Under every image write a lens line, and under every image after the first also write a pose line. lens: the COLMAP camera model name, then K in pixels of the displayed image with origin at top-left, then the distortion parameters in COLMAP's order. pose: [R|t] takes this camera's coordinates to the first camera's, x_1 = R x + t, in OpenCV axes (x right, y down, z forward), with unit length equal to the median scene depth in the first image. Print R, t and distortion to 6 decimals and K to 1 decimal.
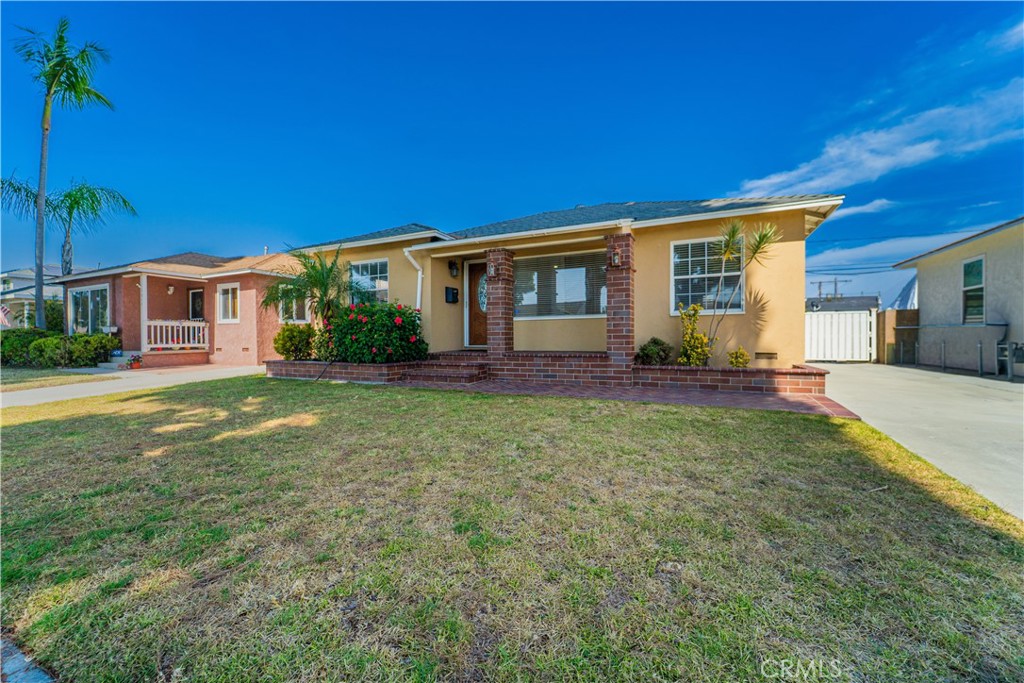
lens RADIAL K [[412.1, 0, 509.6], [0, 412.1, 342.1], [0, 0, 1]] dist [0.003309, -0.001032]
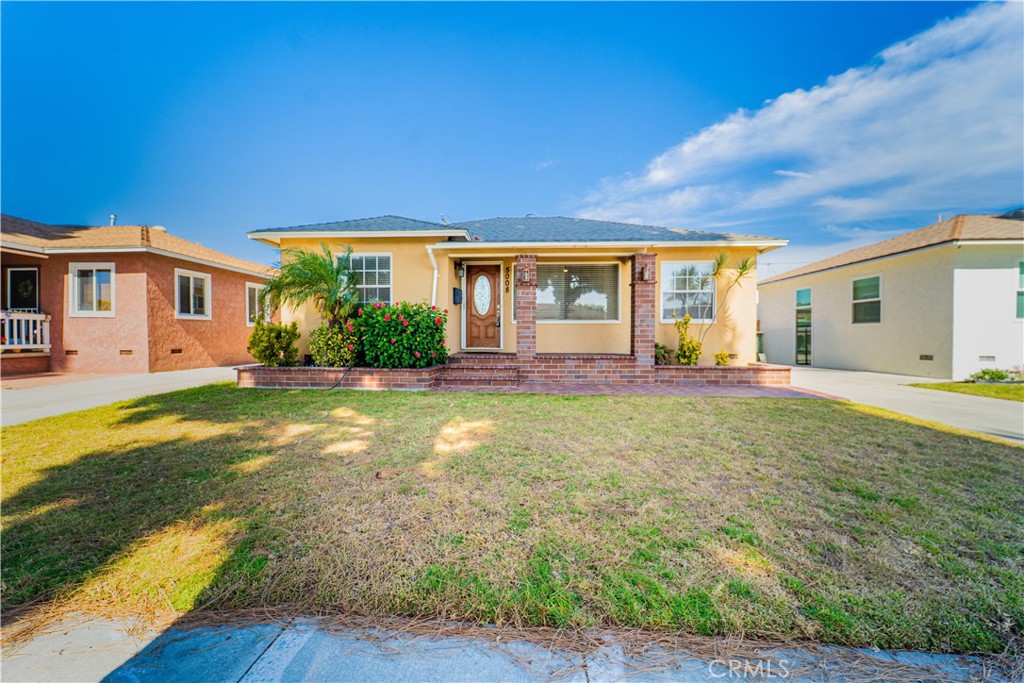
lens RADIAL K [[412.1, 0, 510.7], [0, 412.1, 337.6], [0, 0, 1]] dist [0.003309, -0.001032]
pose [[0.926334, 0.007034, 0.376638, -0.388829], [-0.004906, 0.999966, -0.006609, -0.009969], [-0.376671, 0.004274, 0.926337, 0.049583]]
